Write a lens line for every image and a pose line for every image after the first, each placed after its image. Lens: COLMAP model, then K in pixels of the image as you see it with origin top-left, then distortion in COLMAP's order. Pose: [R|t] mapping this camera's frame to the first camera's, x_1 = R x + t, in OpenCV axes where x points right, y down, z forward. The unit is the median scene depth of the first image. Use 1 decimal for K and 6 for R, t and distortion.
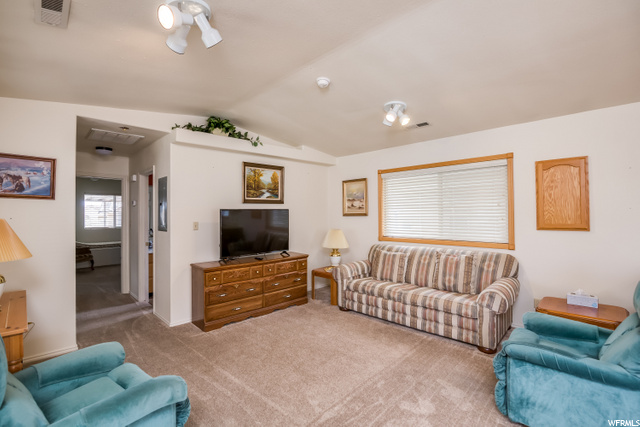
lens RADIAL K [[295.2, 0, 317.4], [0, 295.2, 213.5], [0, 0, 1]] dist [-0.017292, -0.001789]
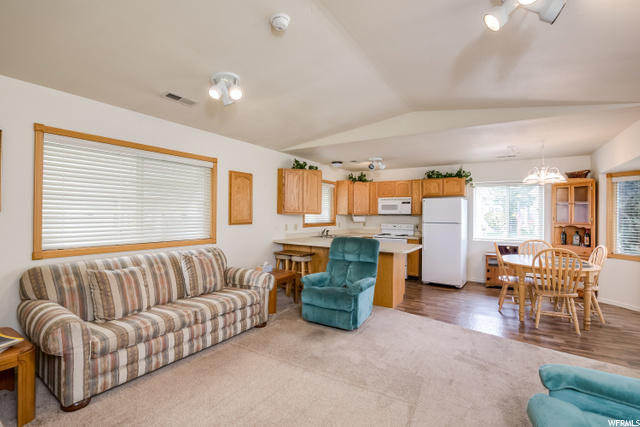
lens RADIAL K [[295.2, 0, 319.0], [0, 295.2, 213.6], [0, 0, 1]] dist [-0.017292, -0.001789]
pose [[-0.220031, 0.003464, 0.975487, -0.508164], [-0.015507, 0.999855, -0.007048, 0.009672], [-0.975370, -0.016678, -0.219946, 0.798674]]
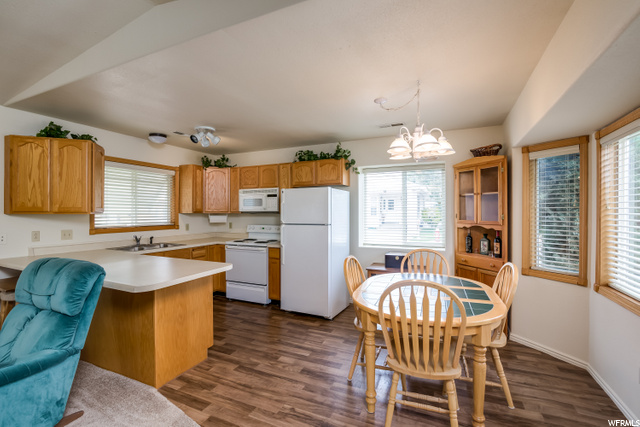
lens RADIAL K [[295.2, 0, 315.8], [0, 295.2, 212.7], [0, 0, 1]] dist [-0.017292, -0.001789]
pose [[-0.349932, 0.003067, 0.936770, -0.149354], [-0.003388, 0.999984, -0.004540, 0.001565], [-0.936769, -0.004762, -0.349916, 0.178015]]
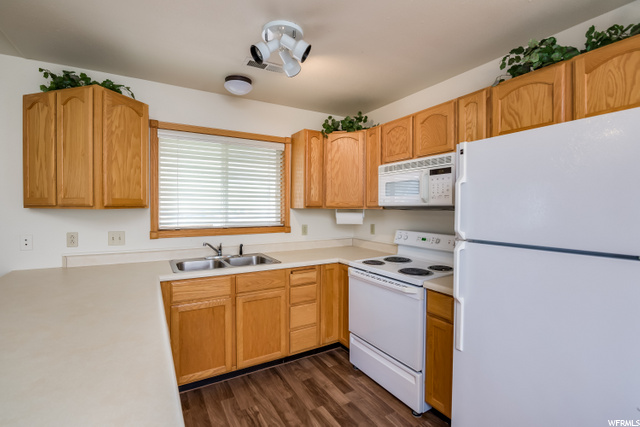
lens RADIAL K [[295.2, 0, 315.5], [0, 295.2, 211.9], [0, 0, 1]] dist [-0.017292, -0.001789]
pose [[0.252896, -0.010890, 0.967432, 0.463385], [-0.010136, 0.999852, 0.013905, -0.001993], [-0.967440, -0.013323, 0.252748, 0.005630]]
